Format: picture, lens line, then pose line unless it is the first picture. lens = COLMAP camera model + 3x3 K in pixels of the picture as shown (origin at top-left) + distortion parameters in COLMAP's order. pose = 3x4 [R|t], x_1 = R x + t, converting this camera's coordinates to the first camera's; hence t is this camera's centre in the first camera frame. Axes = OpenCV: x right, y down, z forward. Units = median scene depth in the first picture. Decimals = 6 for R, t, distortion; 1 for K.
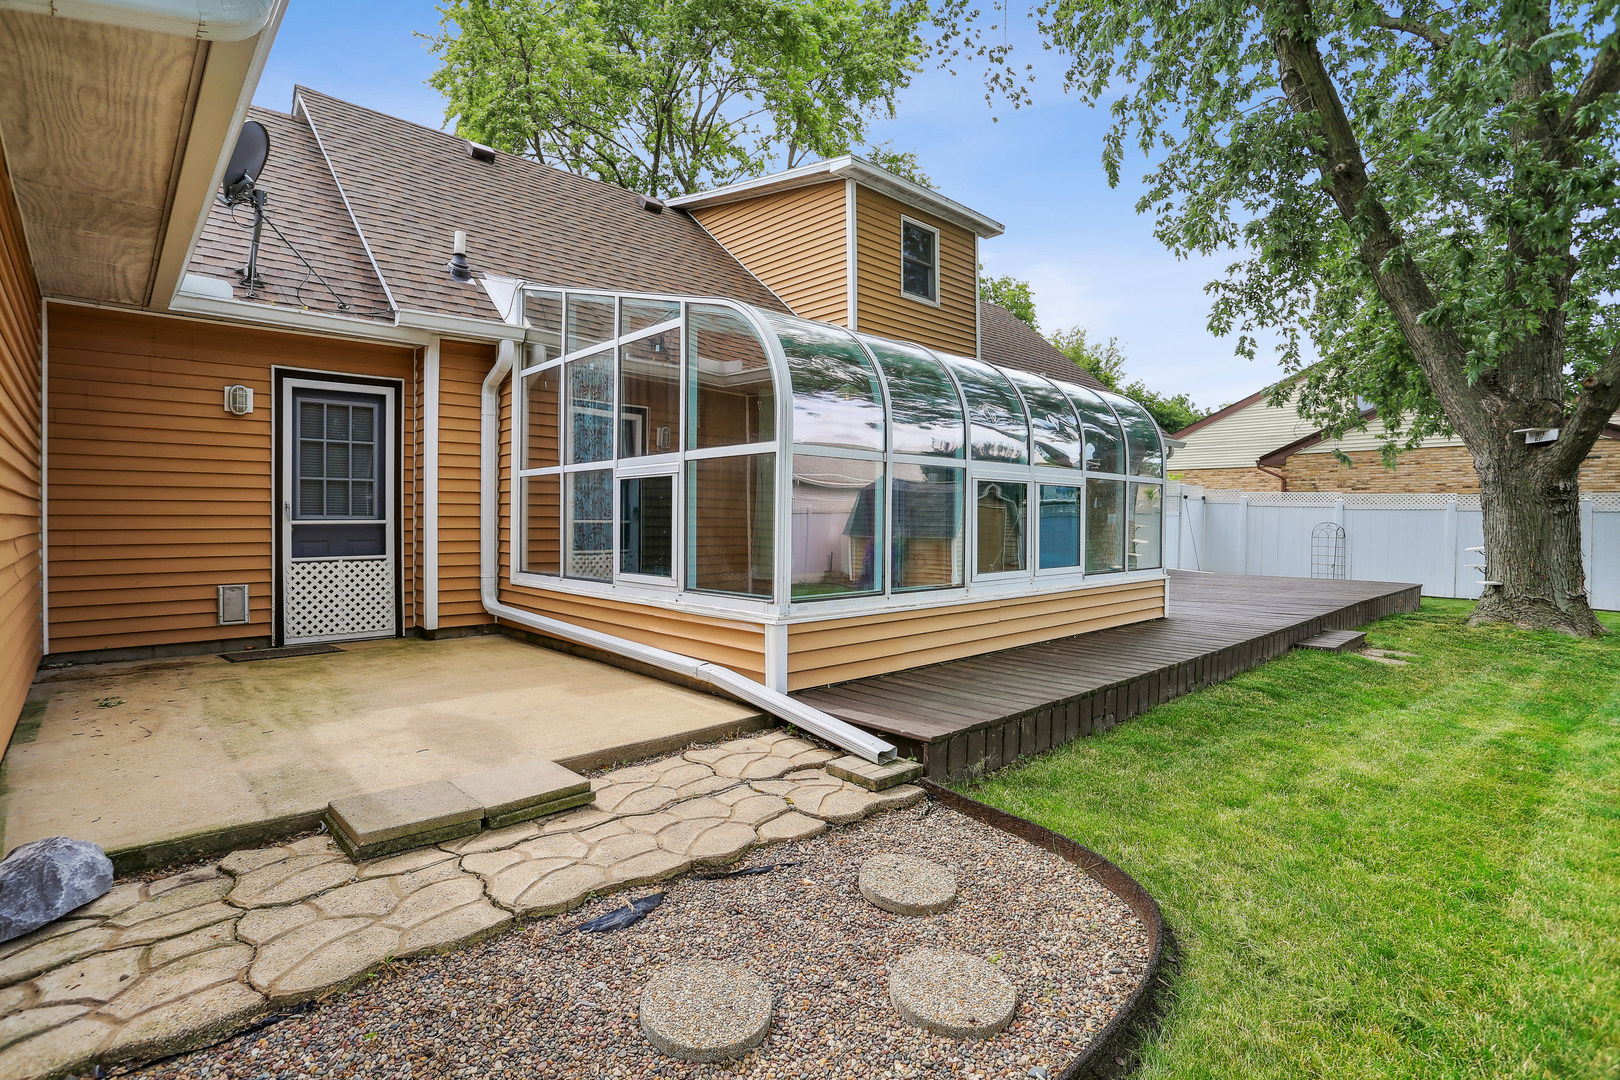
lens RADIAL K [[792.5, 0, 801.9], [0, 792.5, 522.1], [0, 0, 1]] dist [-0.039536, 0.015746]
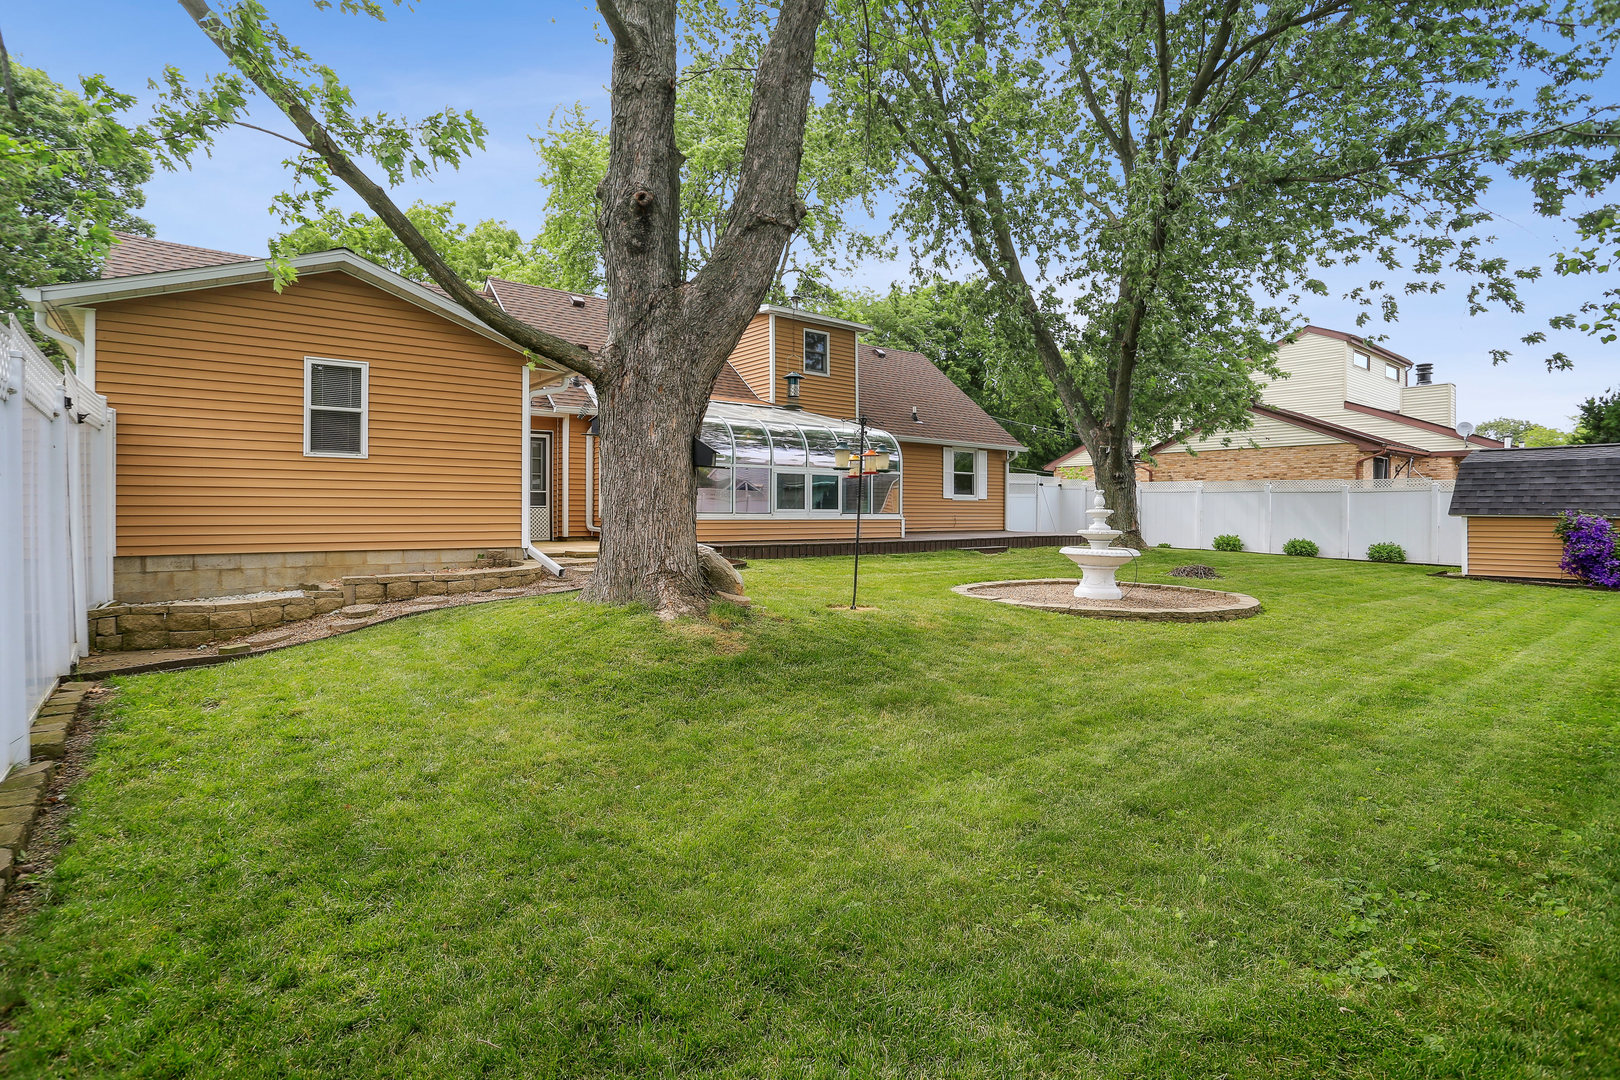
lens RADIAL K [[792.5, 0, 801.9], [0, 792.5, 522.1], [0, 0, 1]] dist [-0.039536, 0.015746]
pose [[0.997552, 0.000199, -0.069934, 0.394272], [0.000205, 0.999983, 0.005761, 0.076014], [0.069934, -0.005761, 0.997535, -1.290022]]
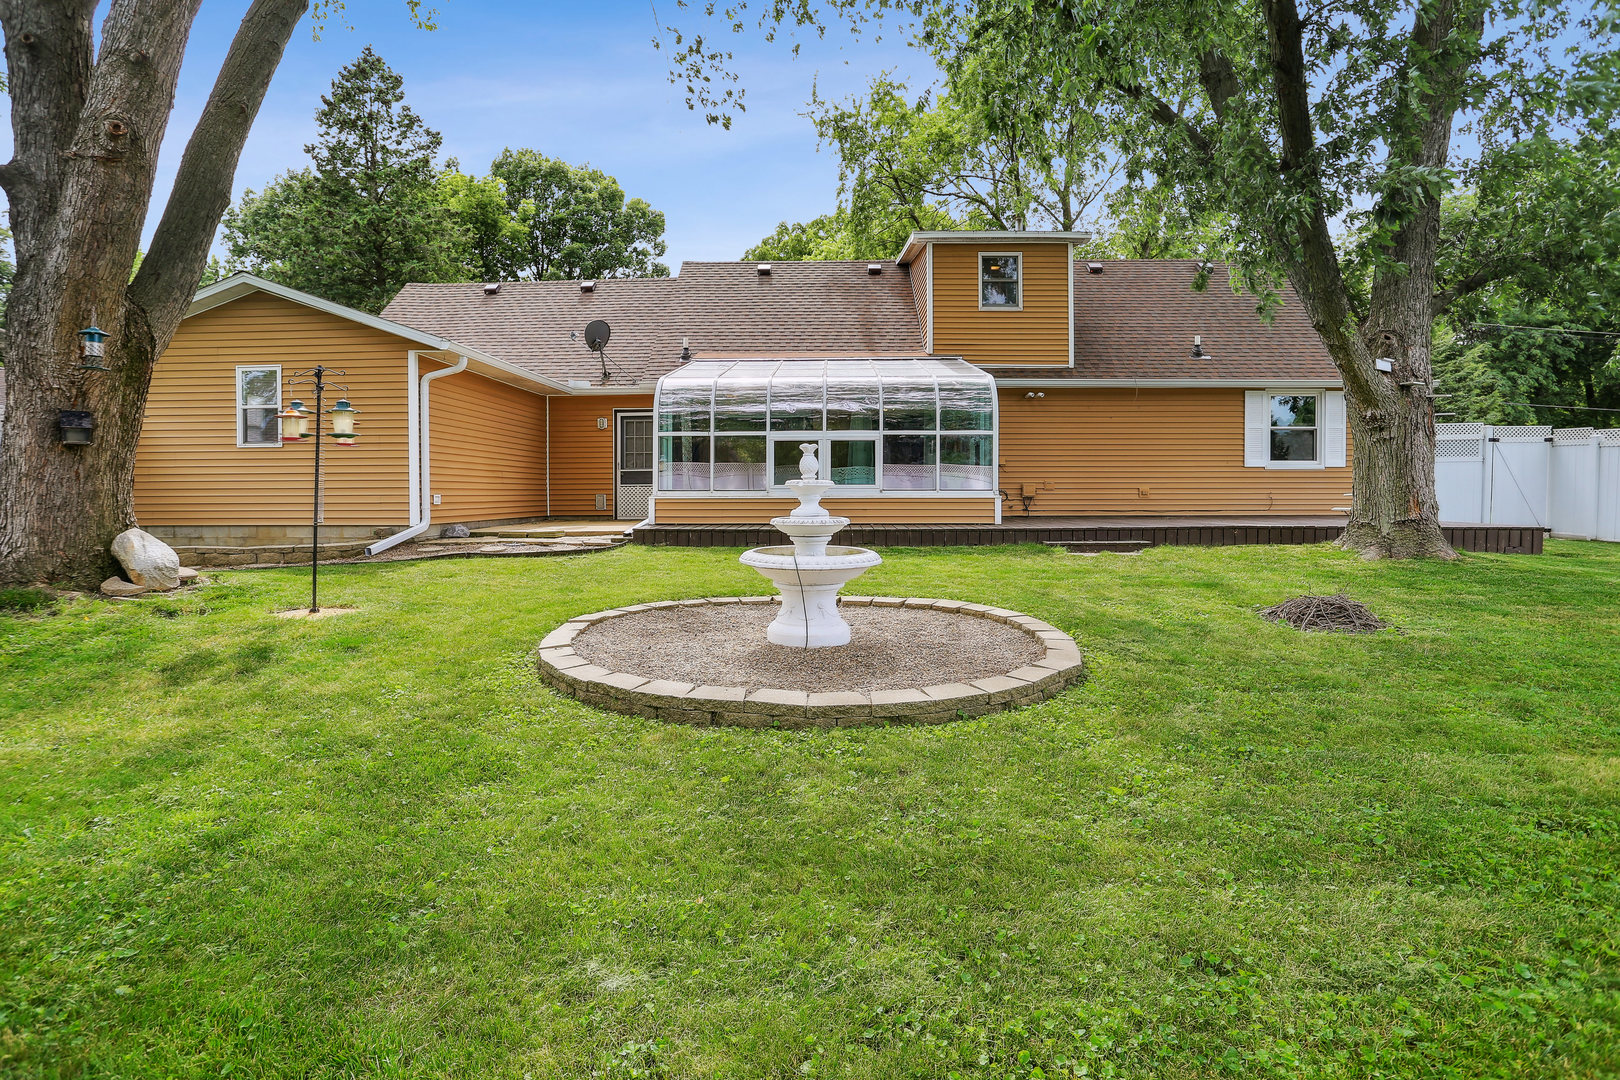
lens RADIAL K [[792.5, 0, 801.9], [0, 792.5, 522.1], [0, 0, 1]] dist [-0.039536, 0.015746]
pose [[0.725278, 0.021285, -0.688127, 1.376366], [0.001213, 0.999481, 0.032194, 0.077567], [0.688455, -0.024185, 0.724876, -0.407353]]
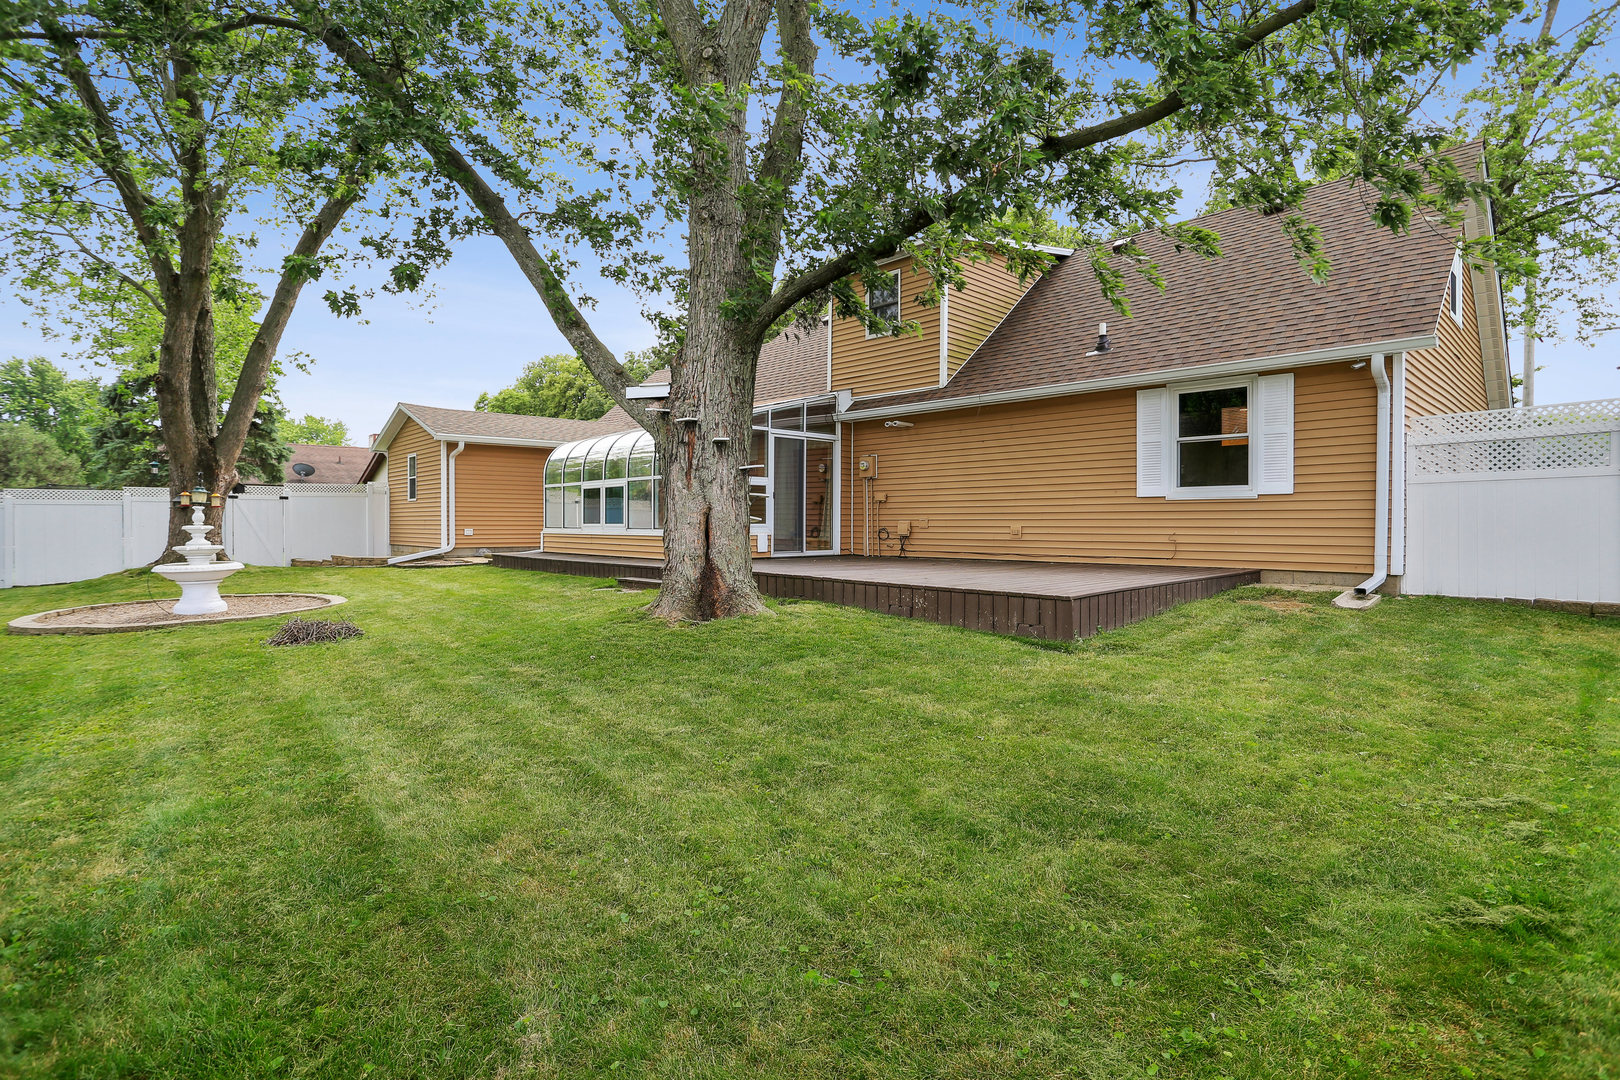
lens RADIAL K [[792.5, 0, 801.9], [0, 792.5, 522.1], [0, 0, 1]] dist [-0.039536, 0.015746]
pose [[0.021154, -0.002281, -0.999774, 2.333230], [-0.004020, 0.999989, -0.002366, 0.051116], [0.999768, 0.004069, 0.021144, 1.364065]]
